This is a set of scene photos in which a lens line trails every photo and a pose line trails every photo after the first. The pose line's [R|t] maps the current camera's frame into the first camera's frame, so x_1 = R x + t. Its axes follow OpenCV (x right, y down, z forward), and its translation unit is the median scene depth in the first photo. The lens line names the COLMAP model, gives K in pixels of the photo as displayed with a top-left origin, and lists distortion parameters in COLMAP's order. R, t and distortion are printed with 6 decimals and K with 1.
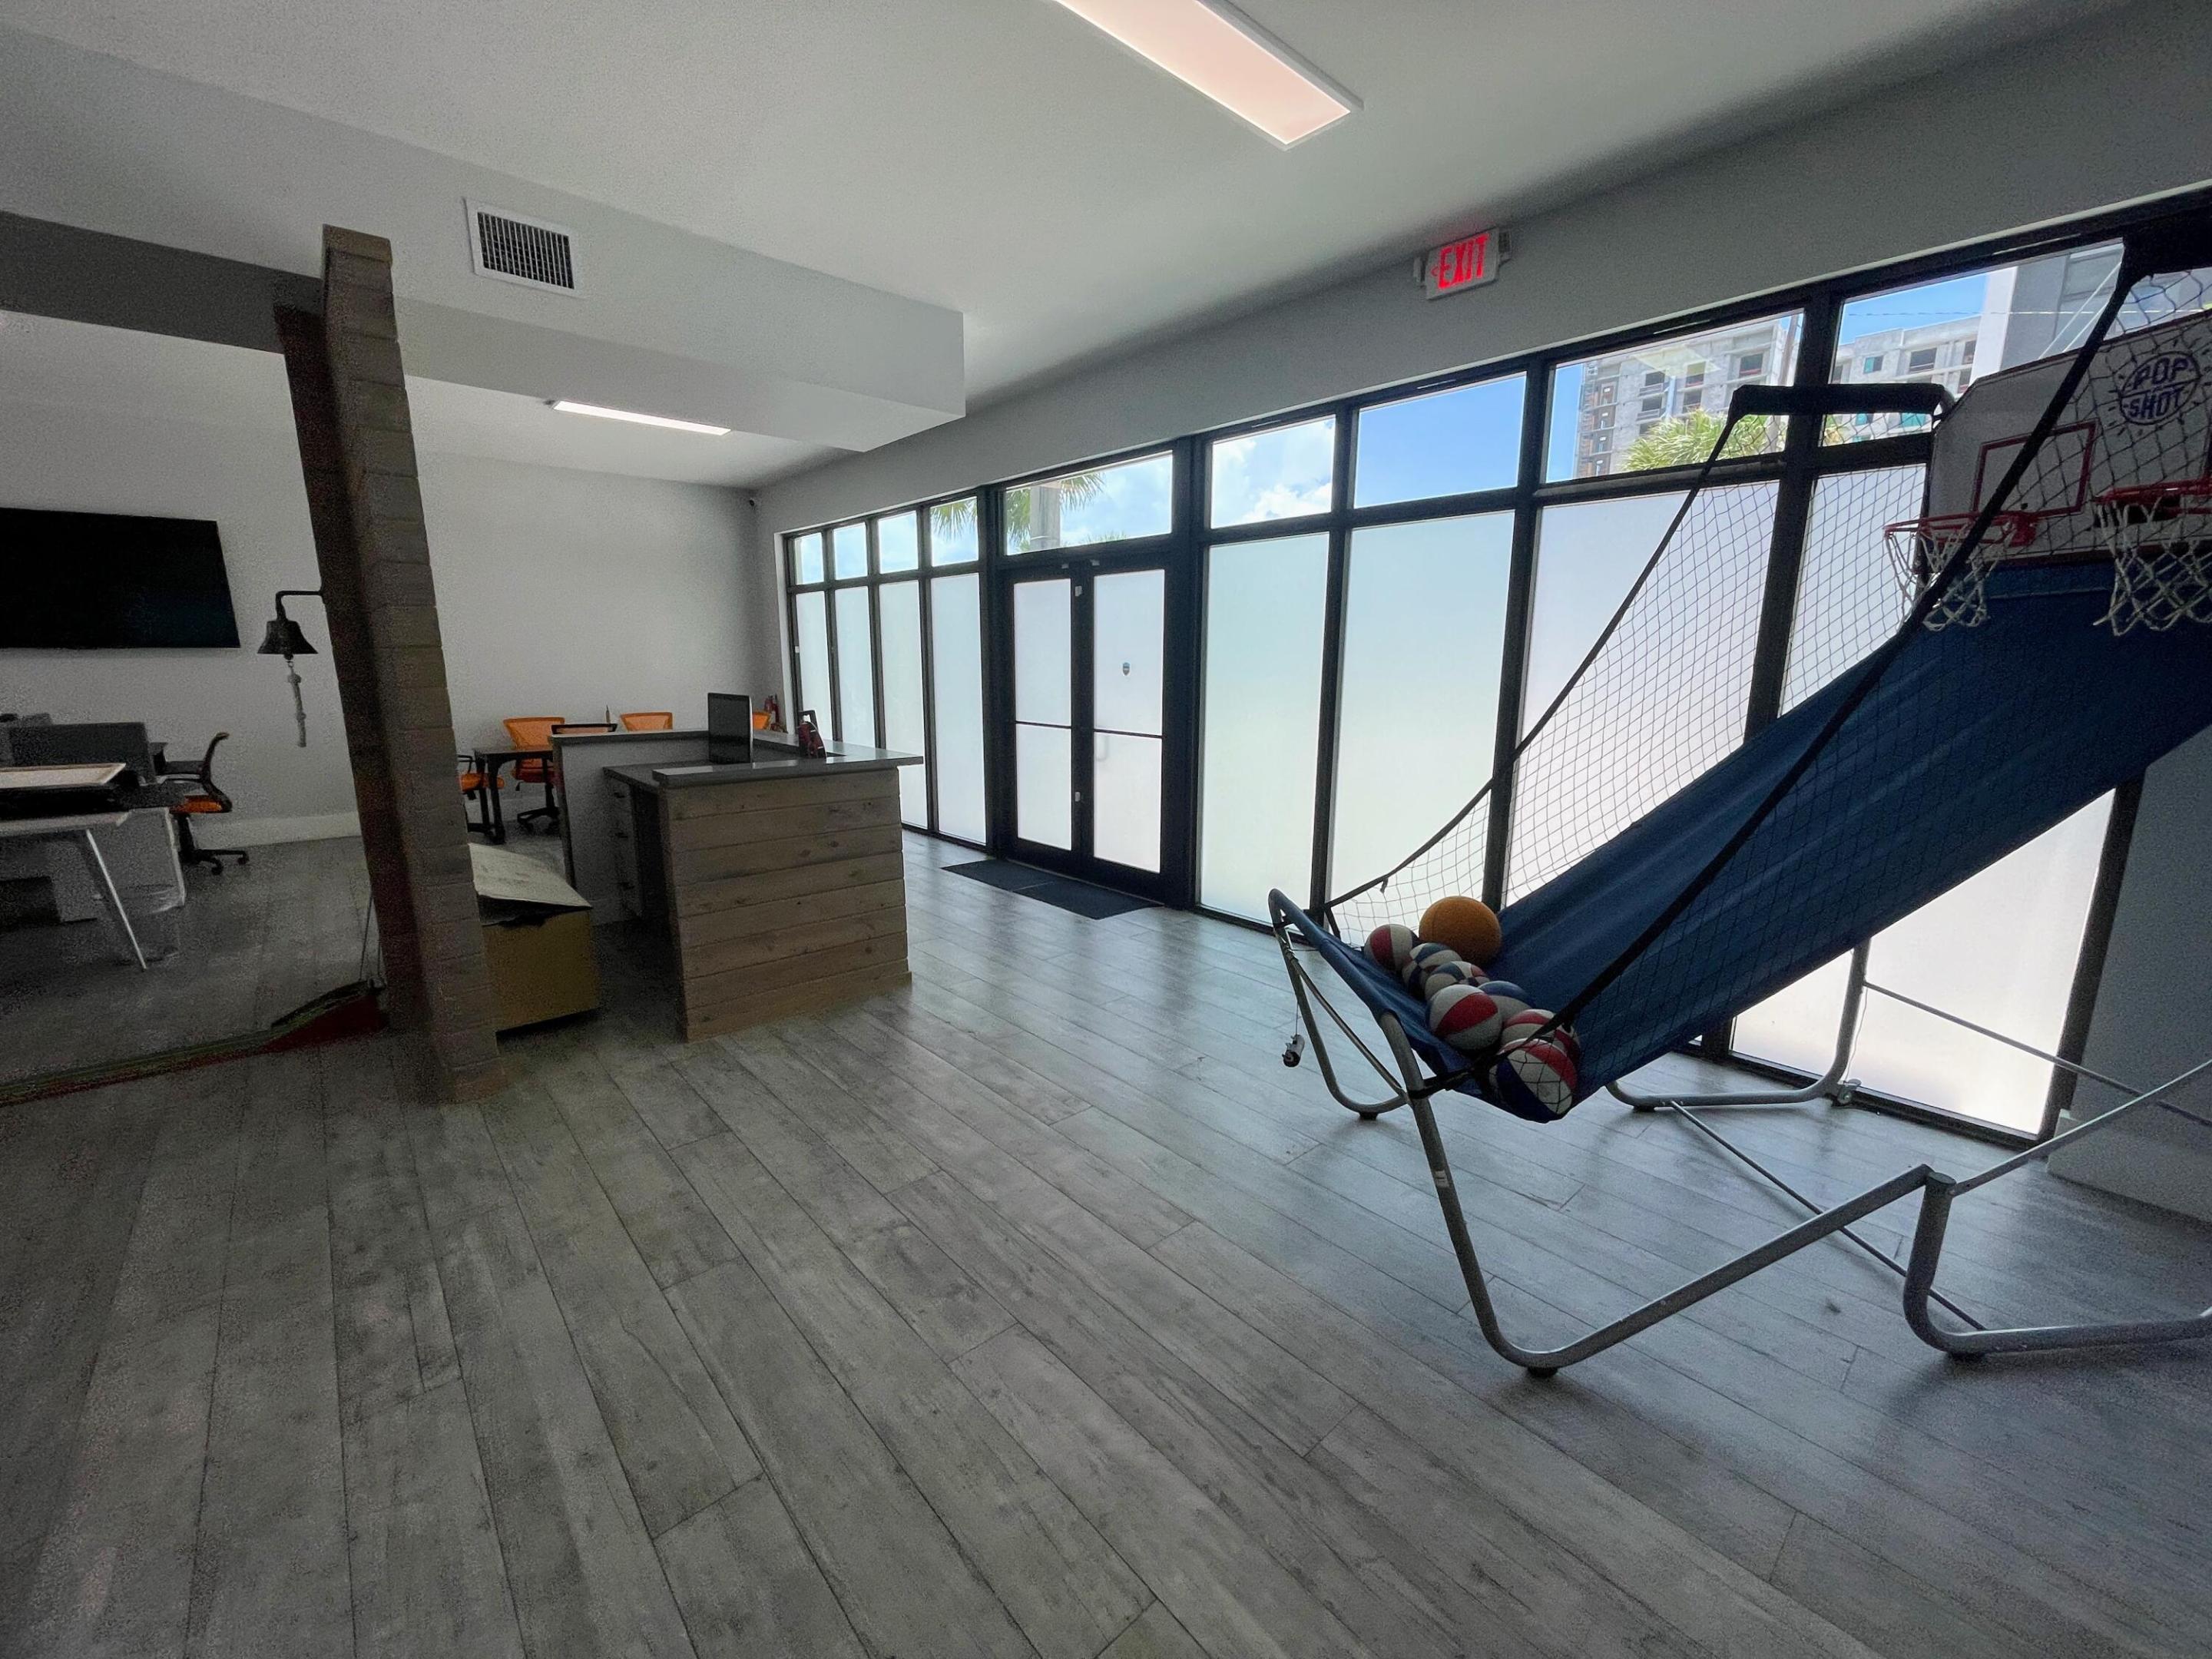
lens RADIAL K [[892.2, 0, 1116.4], [0, 892.2, 835.4], [0, 0, 1]] dist [-0.002351, 0.000442]
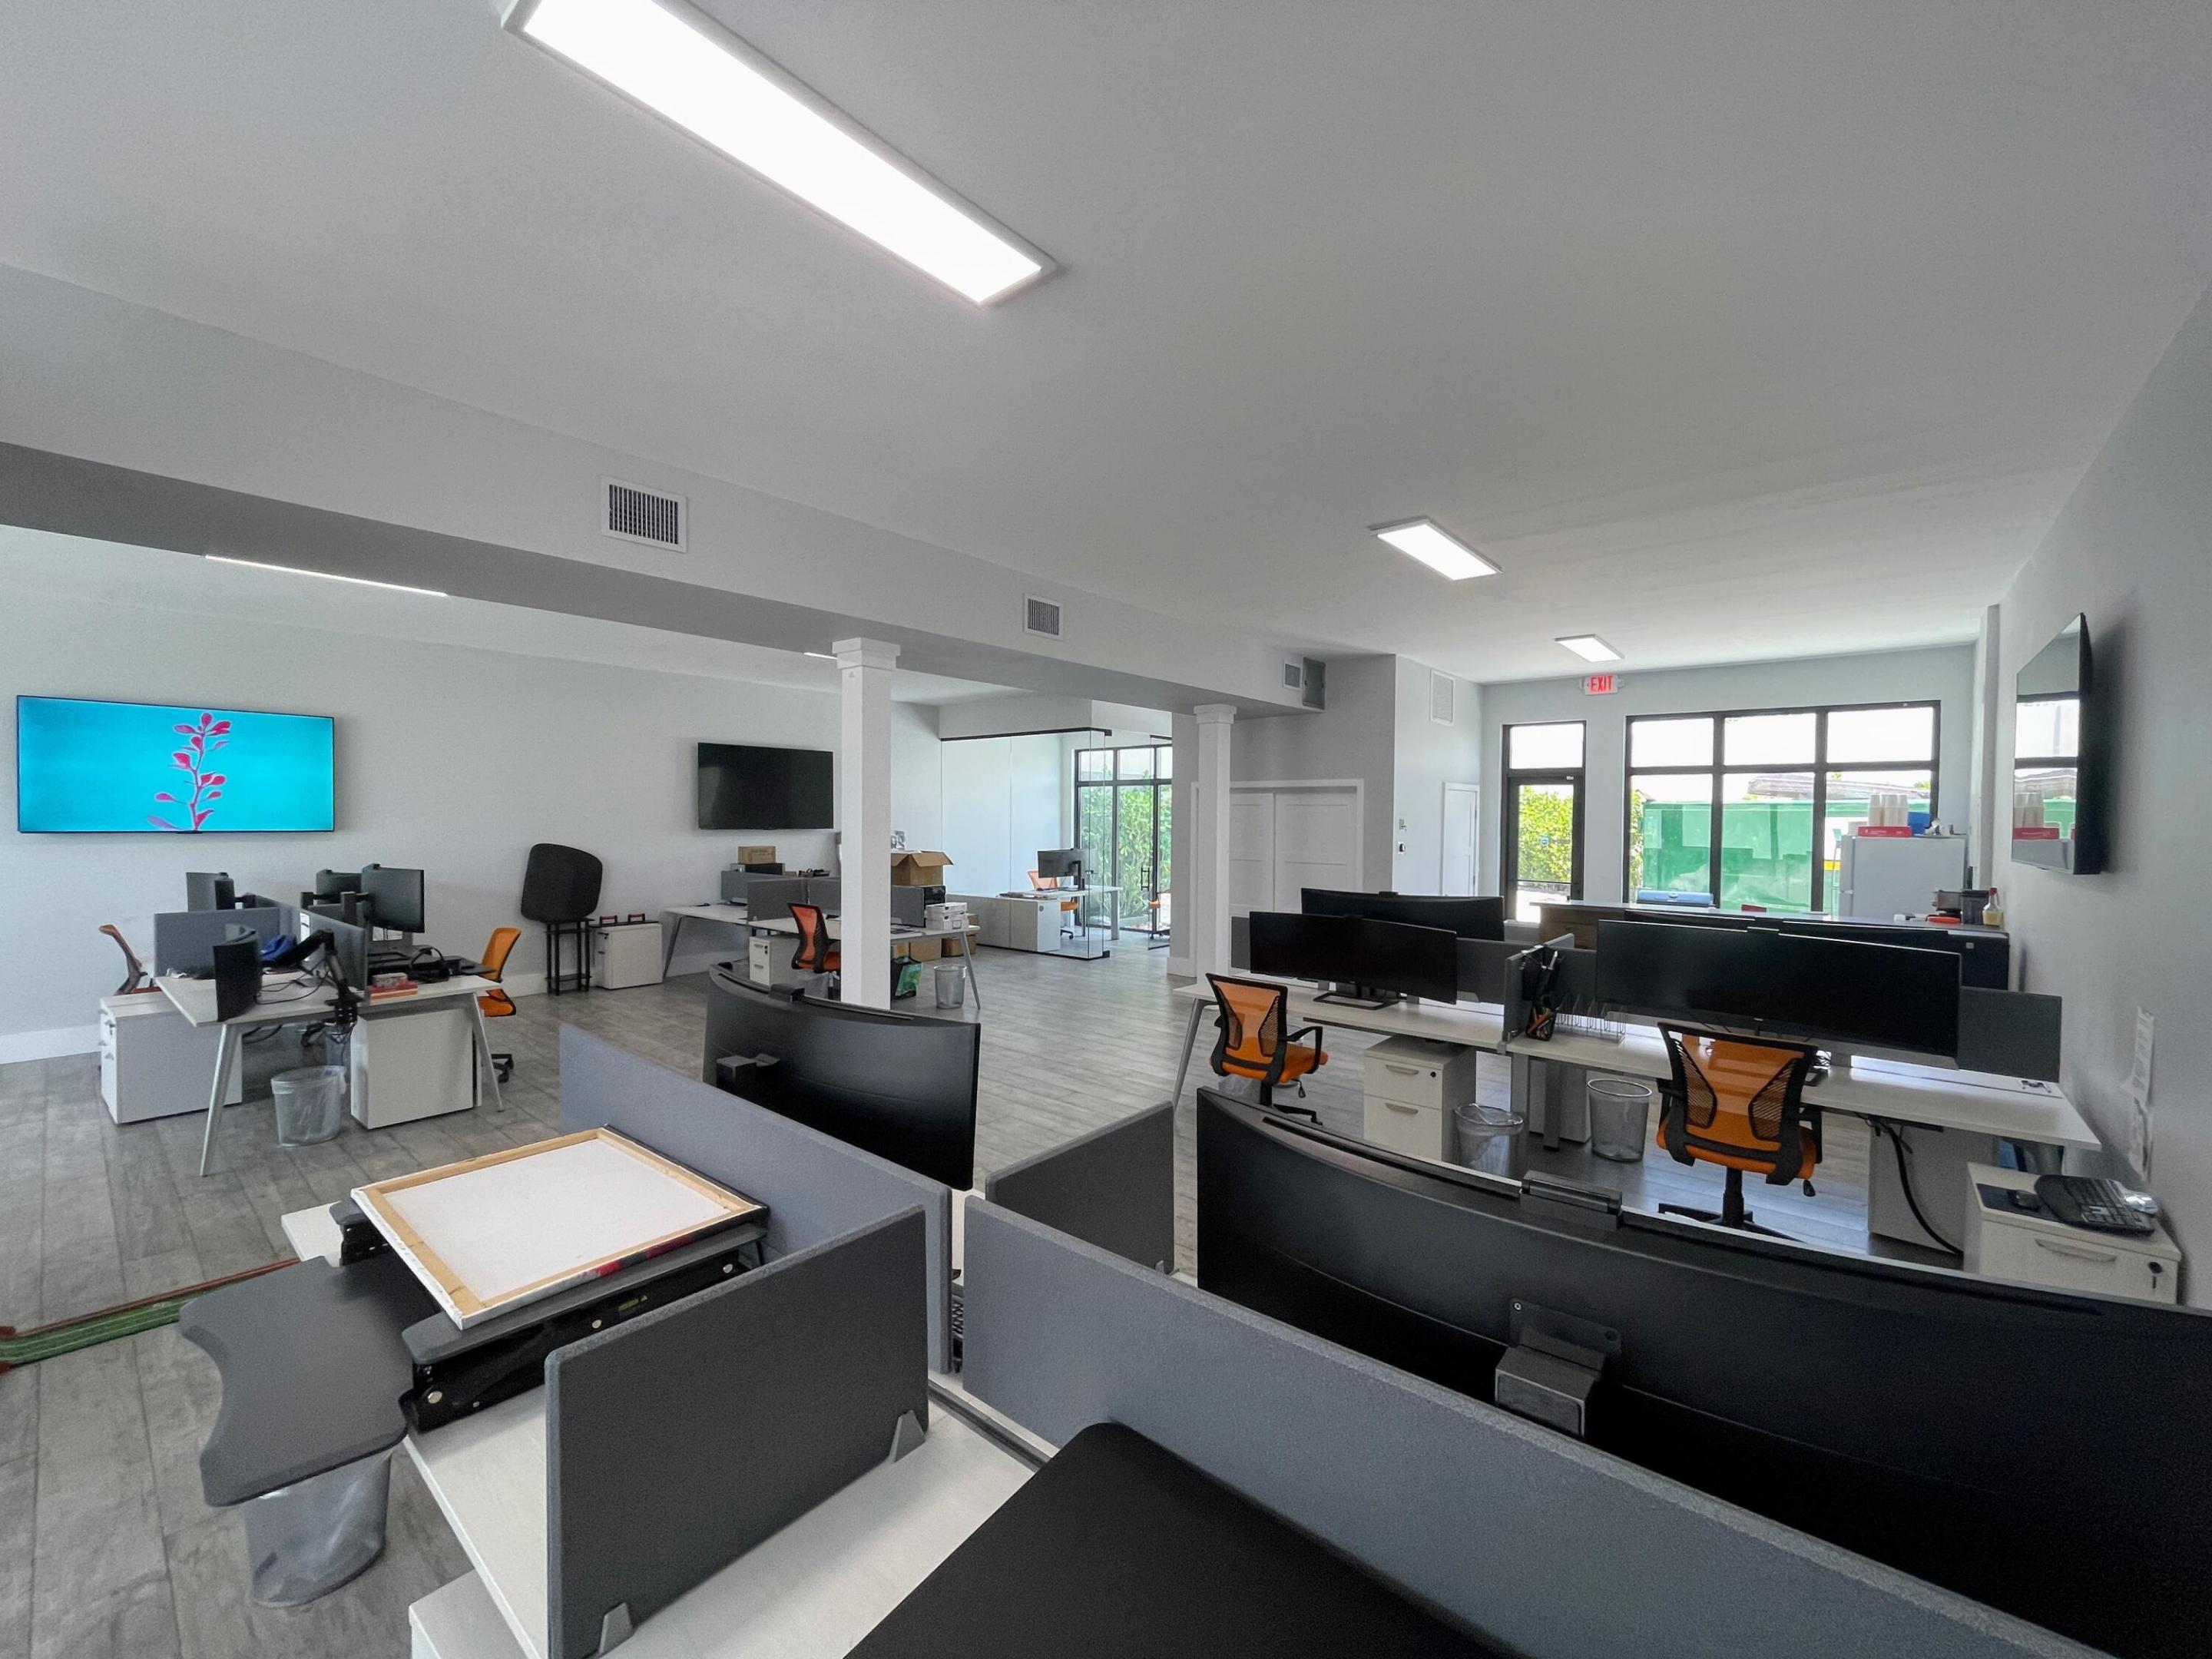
lens RADIAL K [[892.2, 0, 1106.0], [0, 892.2, 842.4], [0, 0, 1]] dist [-0.002351, 0.000442]
pose [[-0.991858, -0.008380, -0.127070, -1.199079], [-0.036454, 0.974760, 0.220260, -0.280055], [0.122017, 0.223099, -0.967129, 1.179701]]
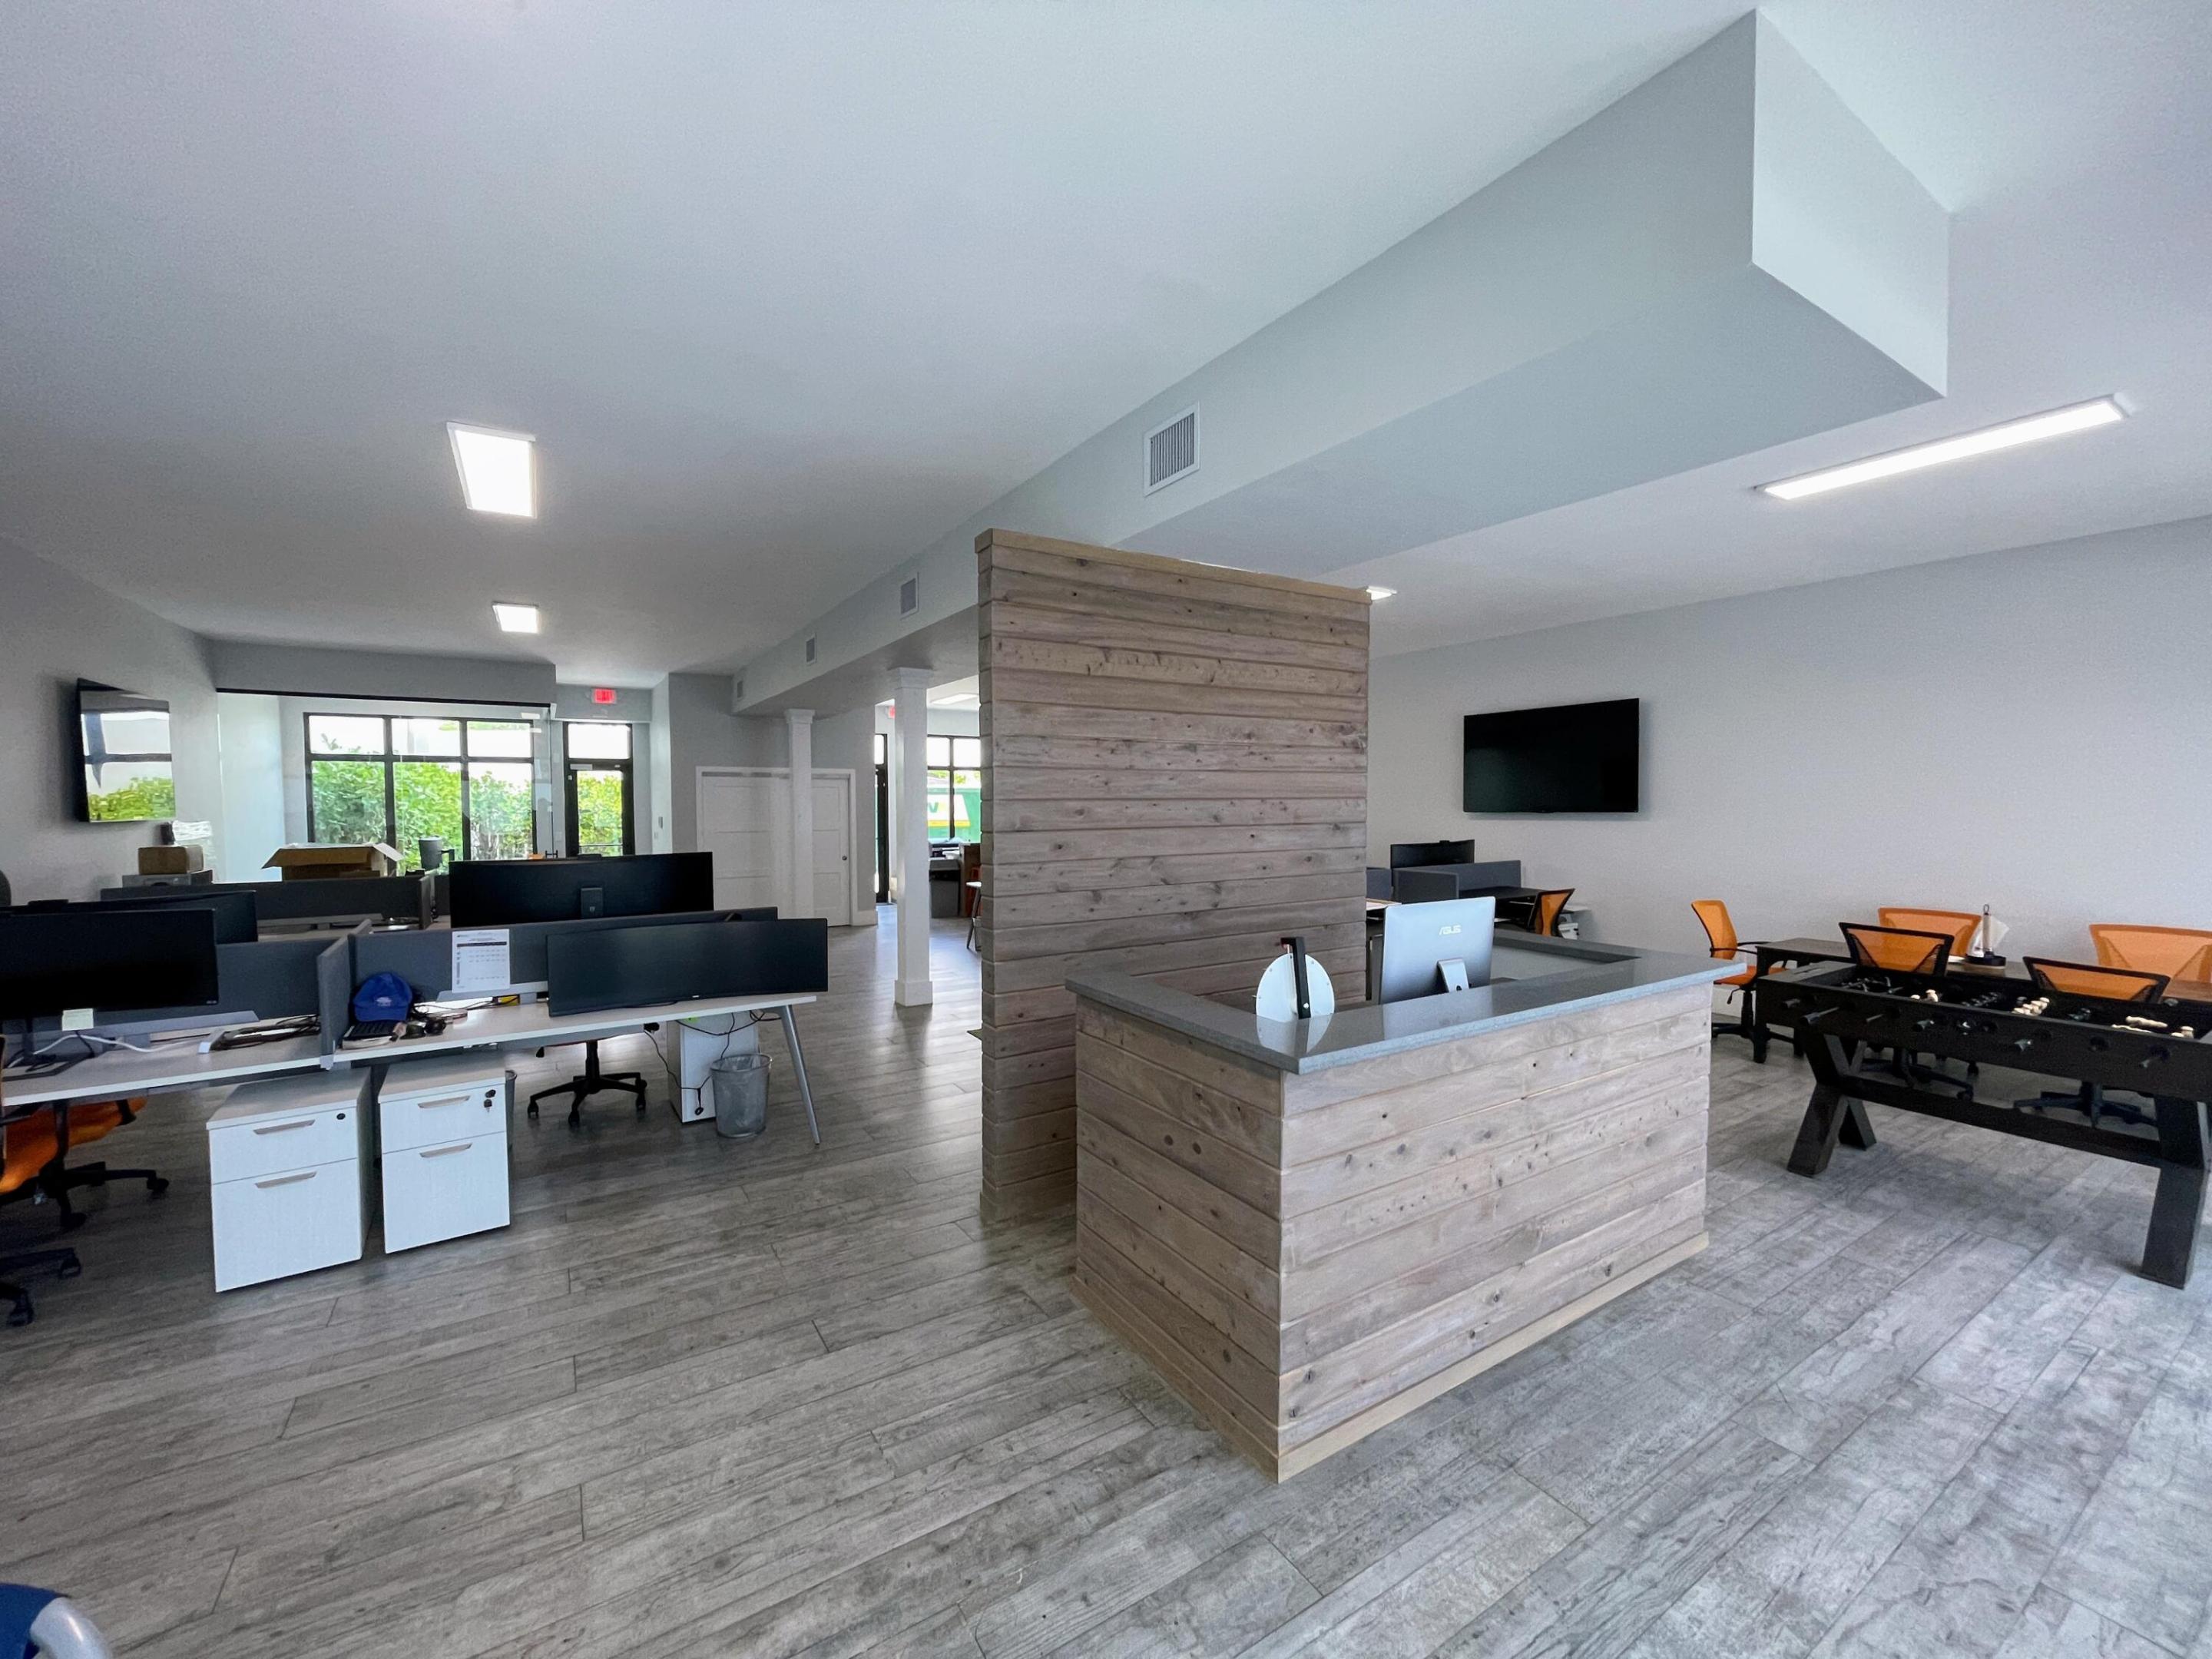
lens RADIAL K [[892.2, 0, 1100.7], [0, 892.2, 842.6], [0, 0, 1]] dist [-0.002351, 0.000442]
pose [[-0.179962, 0.044809, -0.982652, 0.220342], [-0.186283, 0.979333, 0.078773, -0.172006], [0.965874, 0.197227, -0.167896, 0.722561]]
